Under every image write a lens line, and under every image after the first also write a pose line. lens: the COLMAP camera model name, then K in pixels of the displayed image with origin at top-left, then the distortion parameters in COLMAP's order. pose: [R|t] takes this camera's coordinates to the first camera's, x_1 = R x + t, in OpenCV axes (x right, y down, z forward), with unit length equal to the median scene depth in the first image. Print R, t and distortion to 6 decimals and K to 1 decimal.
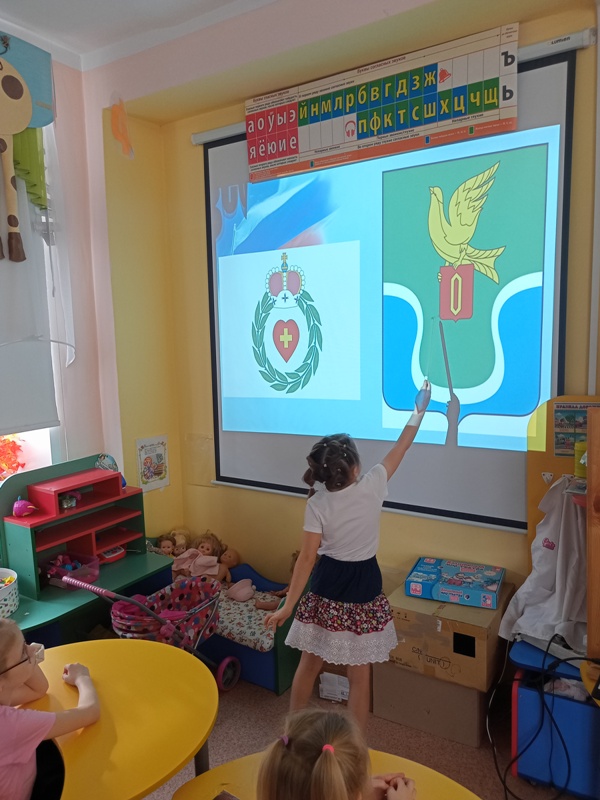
lens RADIAL K [[585.0, 0, 299.7], [0, 585.0, 401.7], [0, 0, 1]] dist [0.013728, -0.001063]
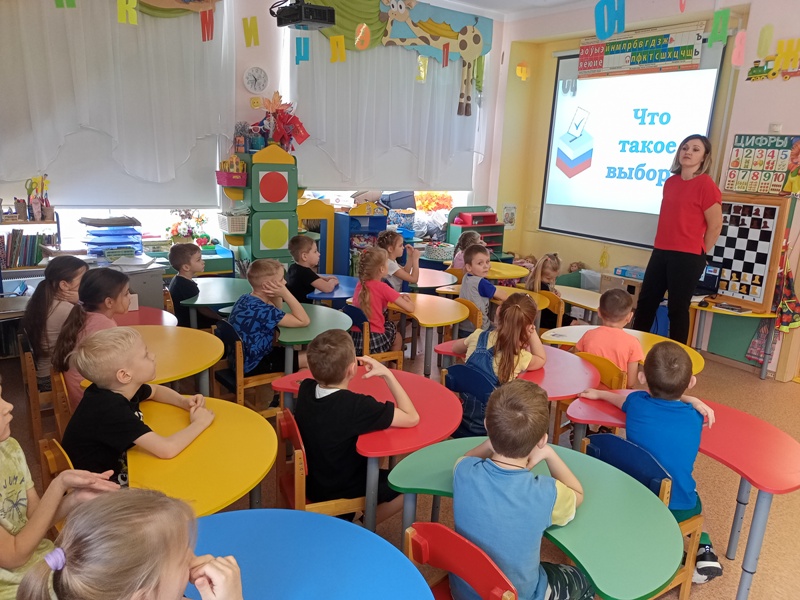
lens RADIAL K [[585.0, 0, 398.5], [0, 585.0, 296.9], [0, 0, 1]] dist [0.013728, -0.001063]
pose [[0.916418, 0.161472, -0.366202, 0.238863], [-0.115079, 0.982670, 0.145312, 0.163189], [0.383320, -0.091025, 0.919119, -1.324321]]
